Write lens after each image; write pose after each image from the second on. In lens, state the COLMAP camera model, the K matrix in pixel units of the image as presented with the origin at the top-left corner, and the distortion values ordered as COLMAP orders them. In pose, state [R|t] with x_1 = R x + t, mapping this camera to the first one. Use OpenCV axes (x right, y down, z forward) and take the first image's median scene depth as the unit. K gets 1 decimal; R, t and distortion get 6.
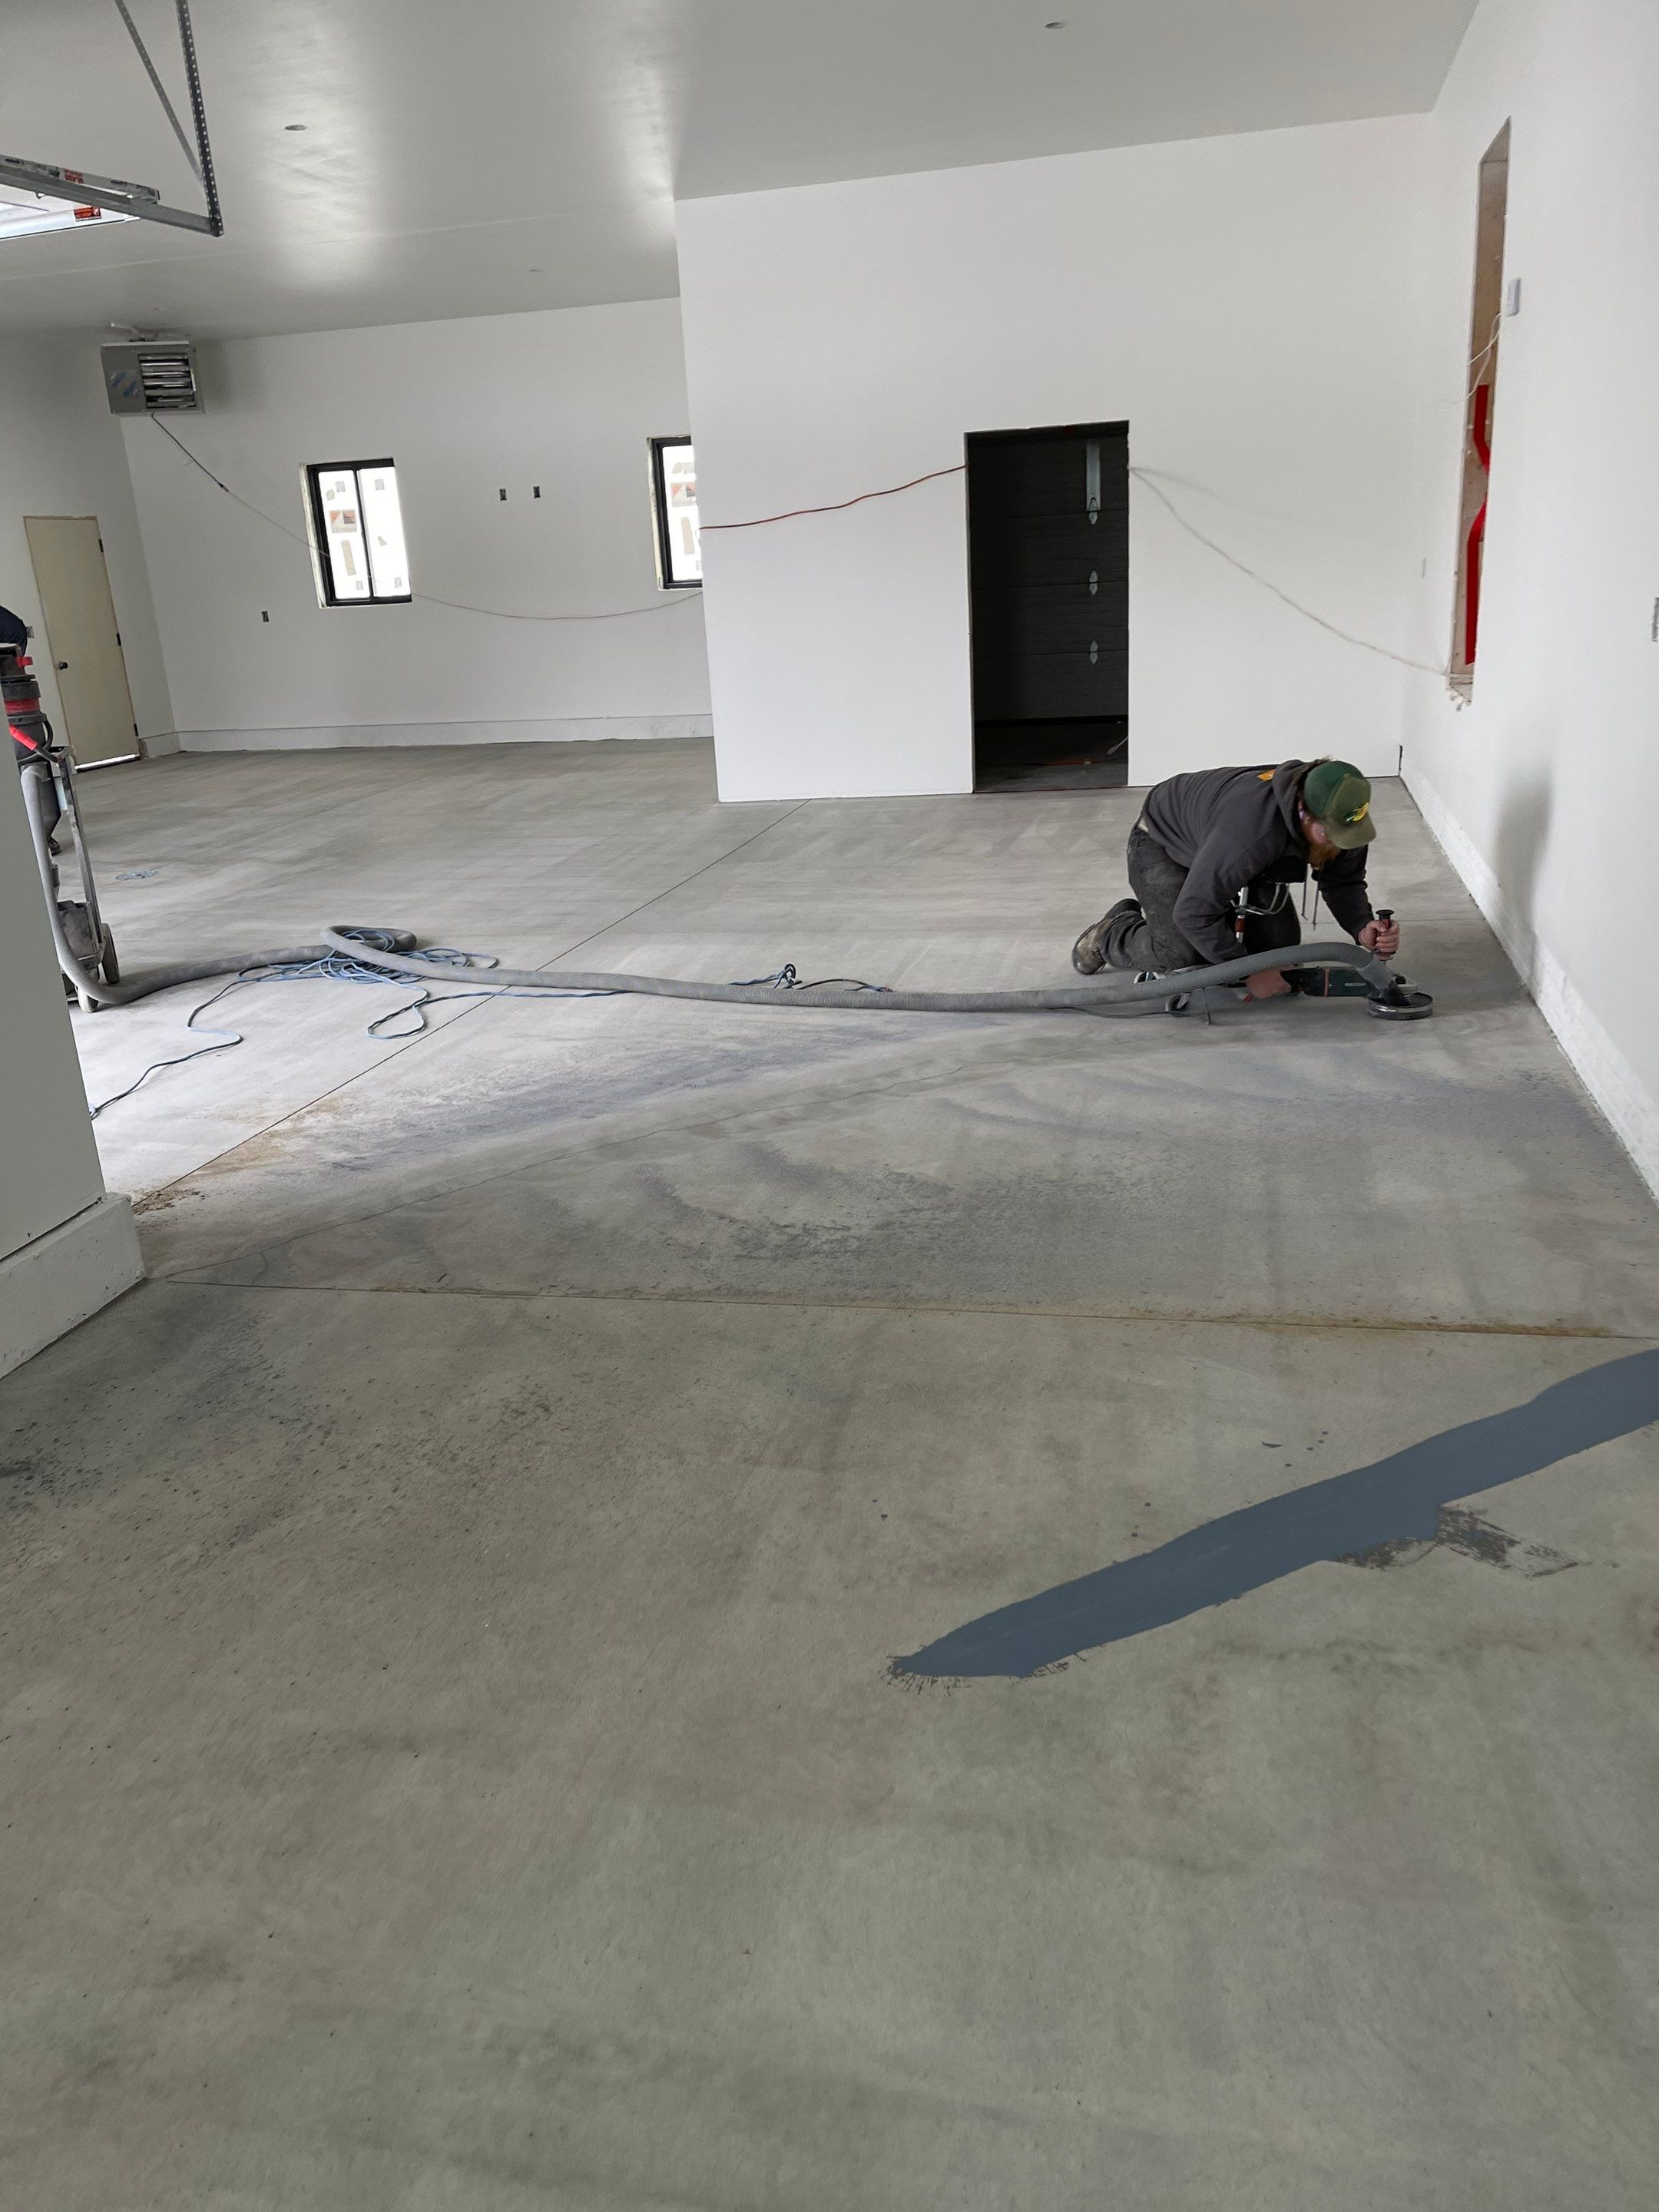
lens RADIAL K [[1687.2, 0, 830.5], [0, 1687.2, 1109.1], [0, 0, 1]] dist [0.042579, -0.052618]
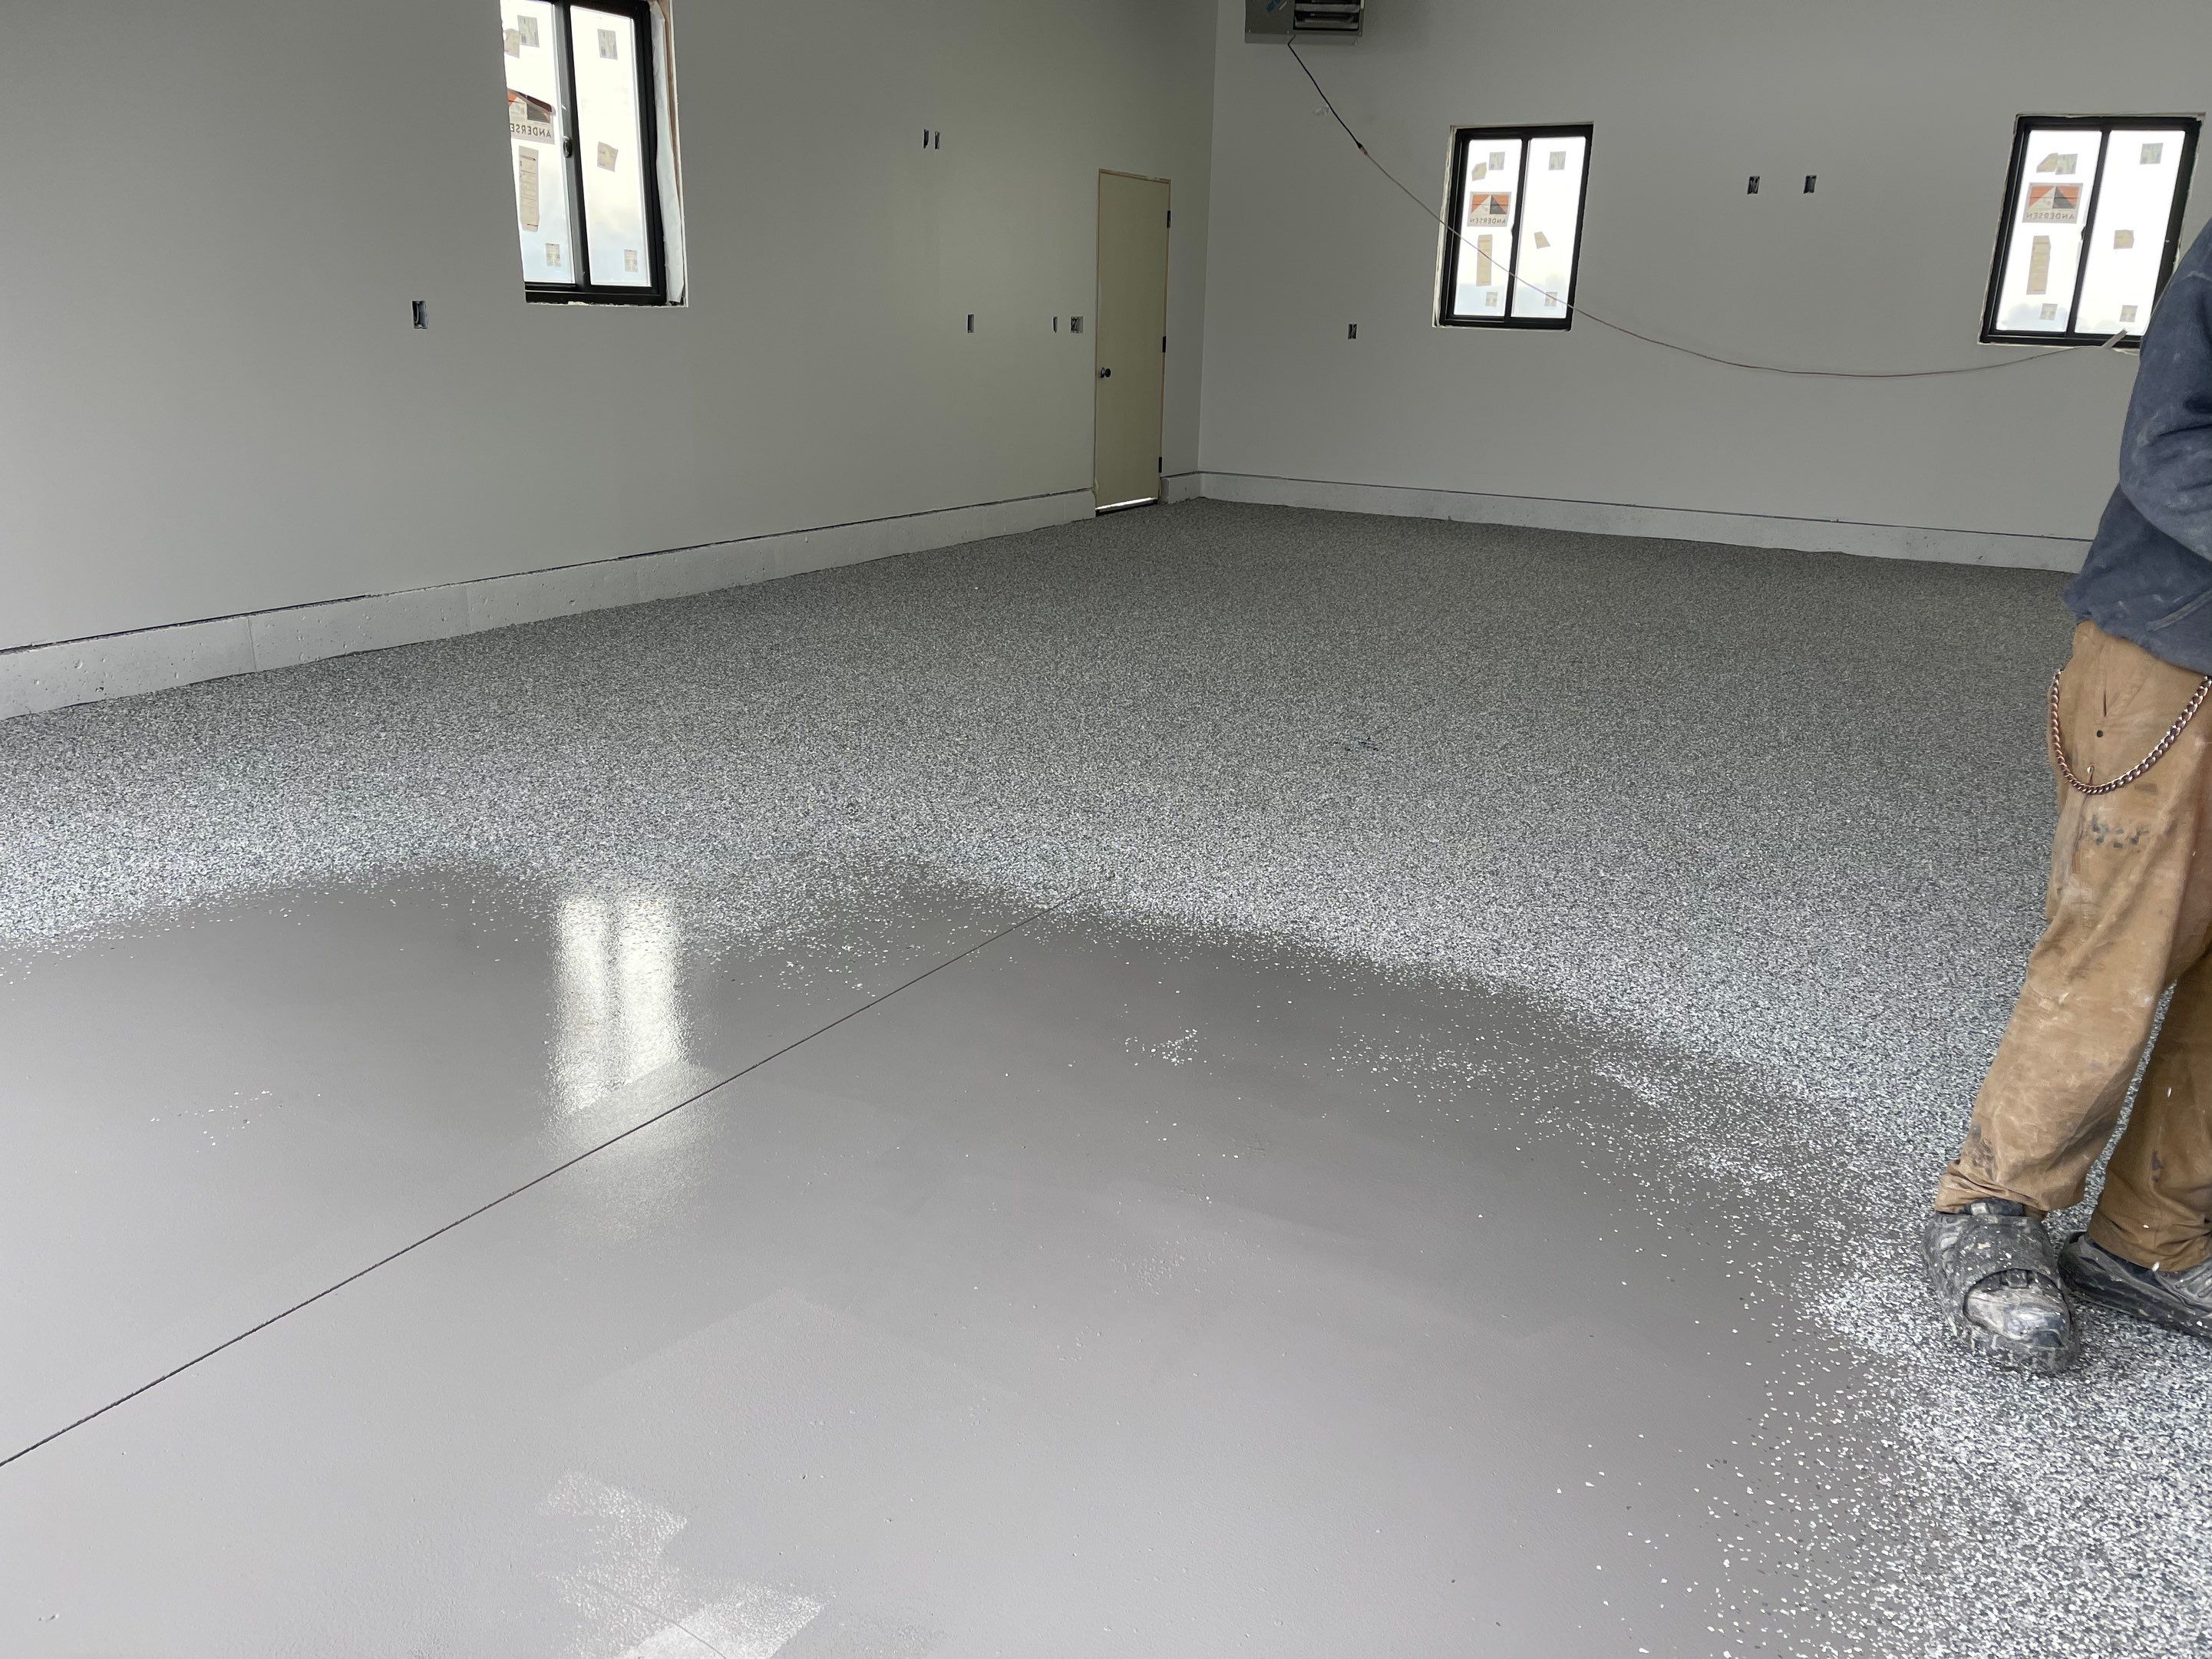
lens RADIAL K [[1687.0, 0, 1126.6], [0, 1687.0, 832.8], [0, 0, 1]] dist [0.042579, -0.052618]
pose [[0.963418, 0.156117, -0.217837, -0.249661], [-0.157993, 0.987400, 0.008890, -0.070253], [0.216481, 0.025852, 0.975945, 0.284029]]
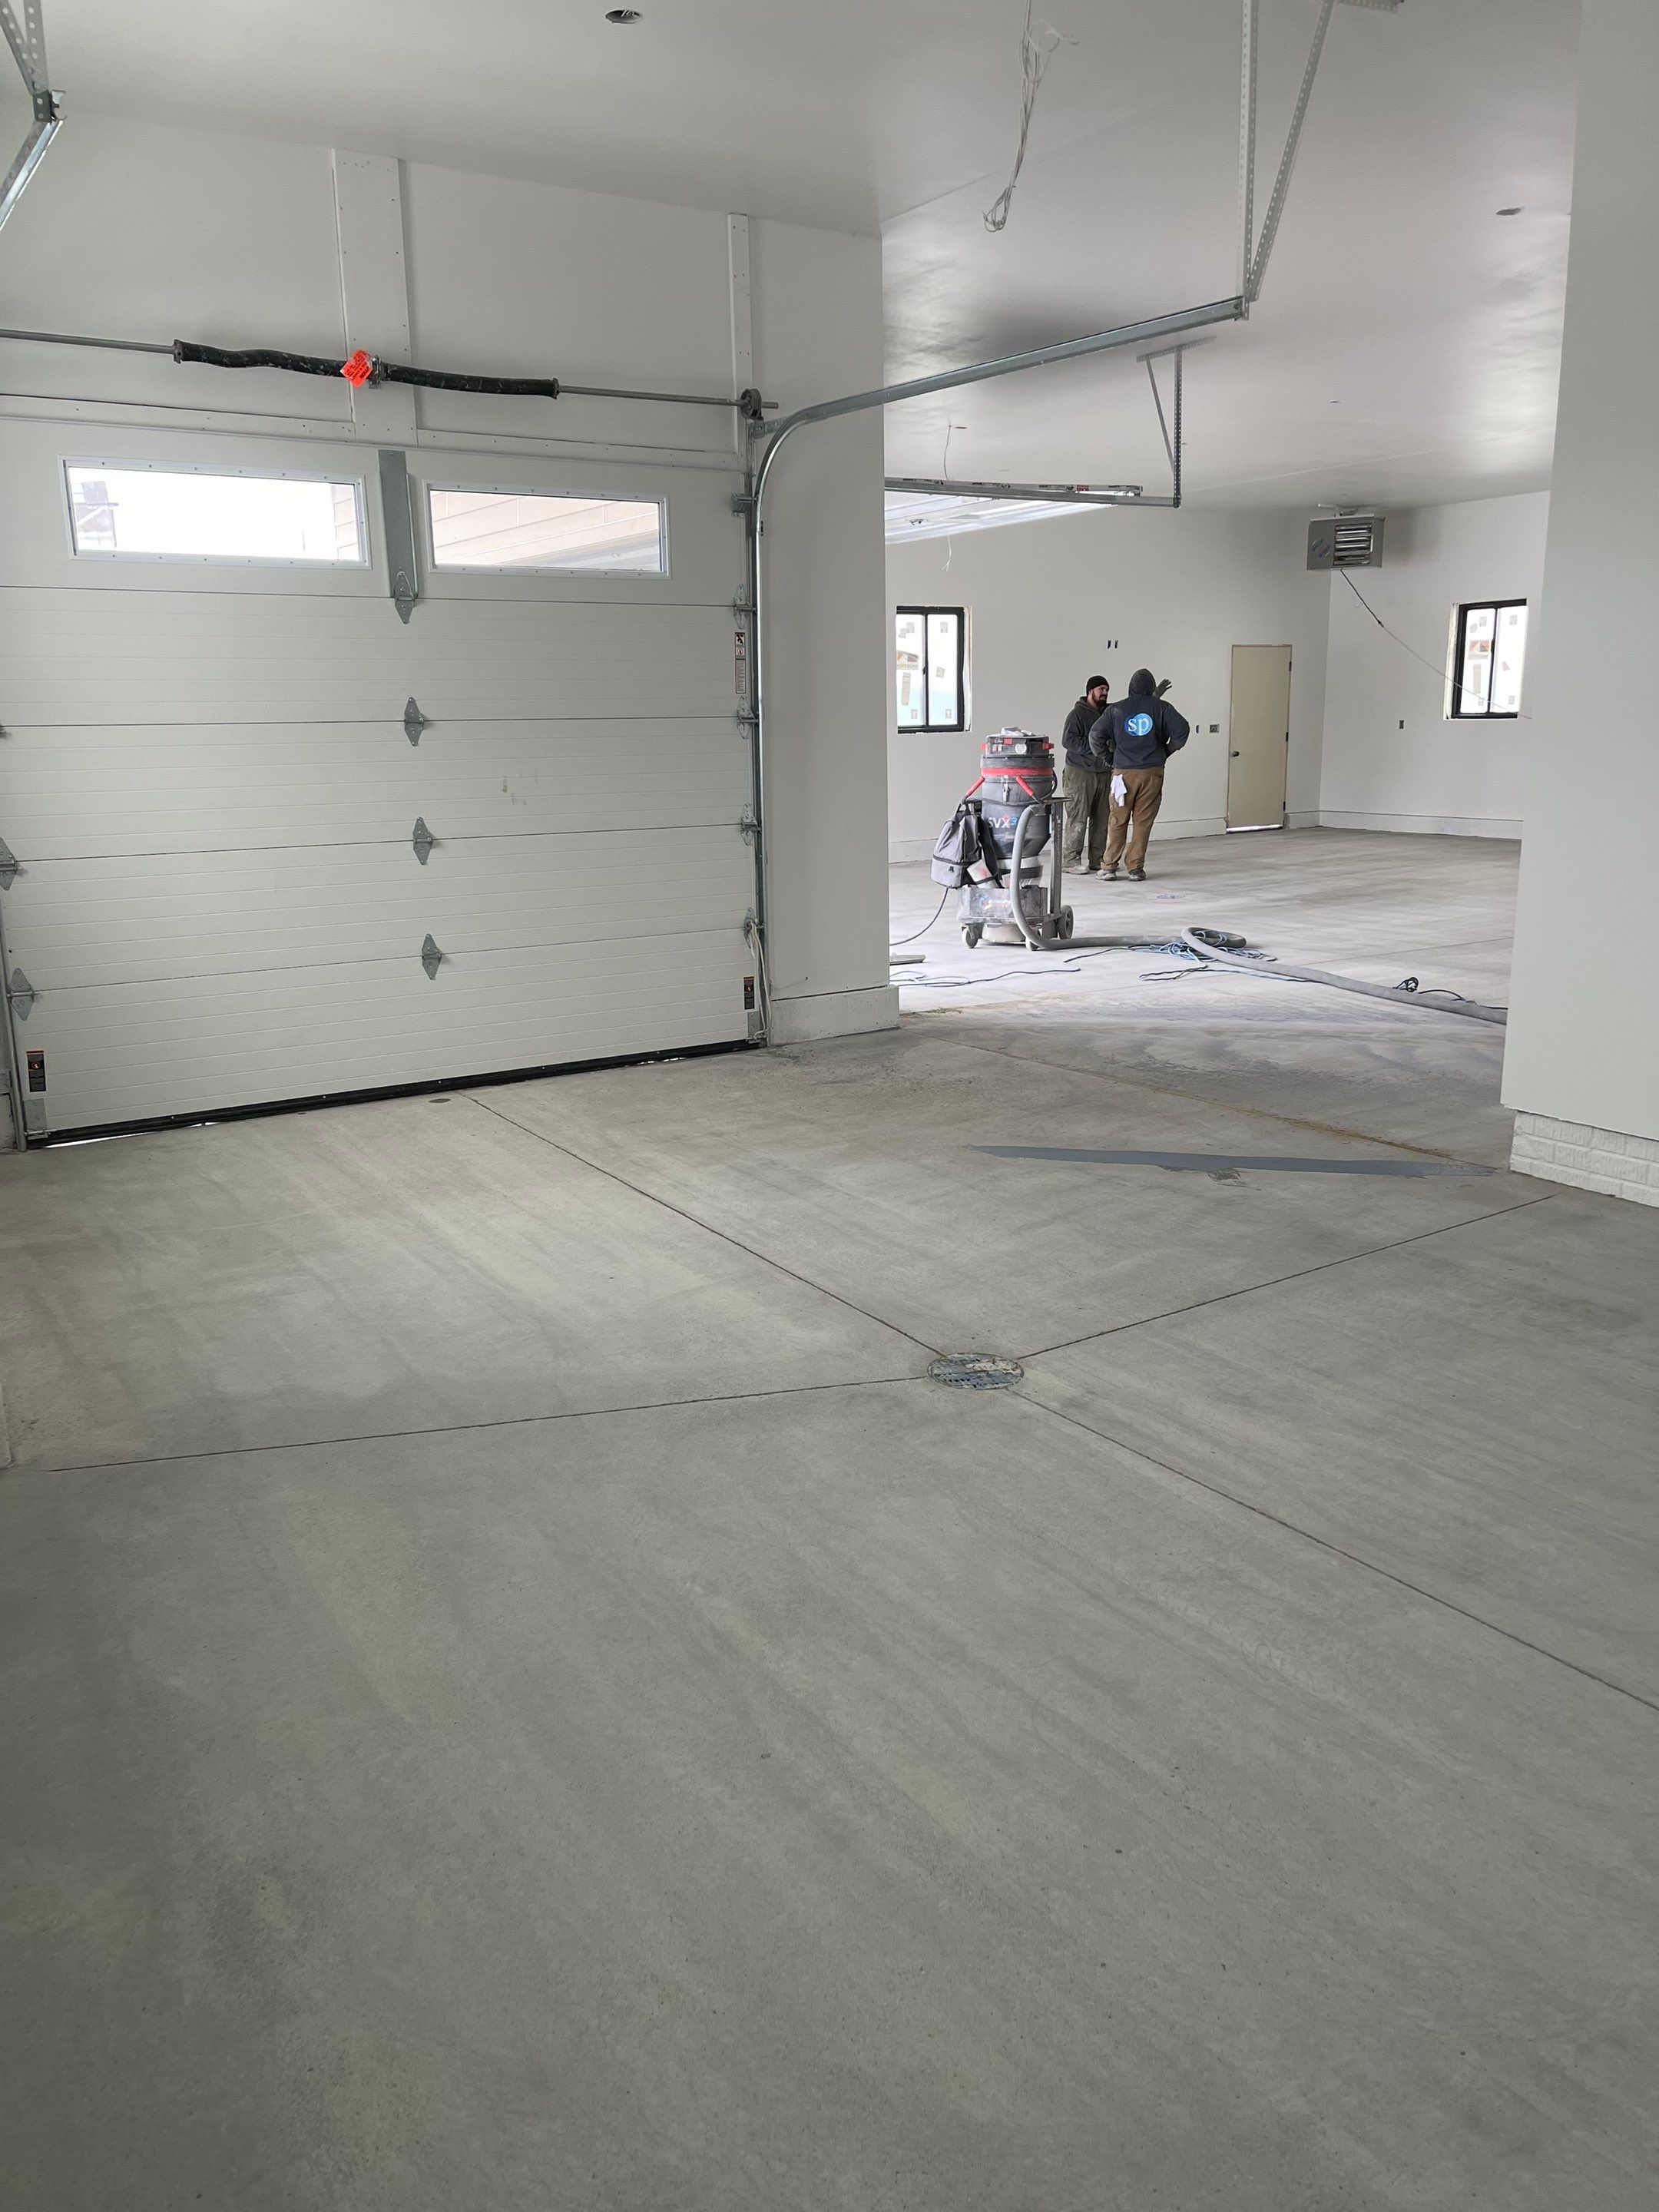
lens RADIAL K [[1687.2, 0, 810.7], [0, 1687.2, 1106.8], [0, 0, 1]] dist [0.042579, -0.052618]
pose [[0.716418, 0.197966, -0.668996, 0.258187], [-0.234003, 0.971535, 0.036902, 0.038009], [0.657258, 0.130110, 0.742350, -0.175496]]
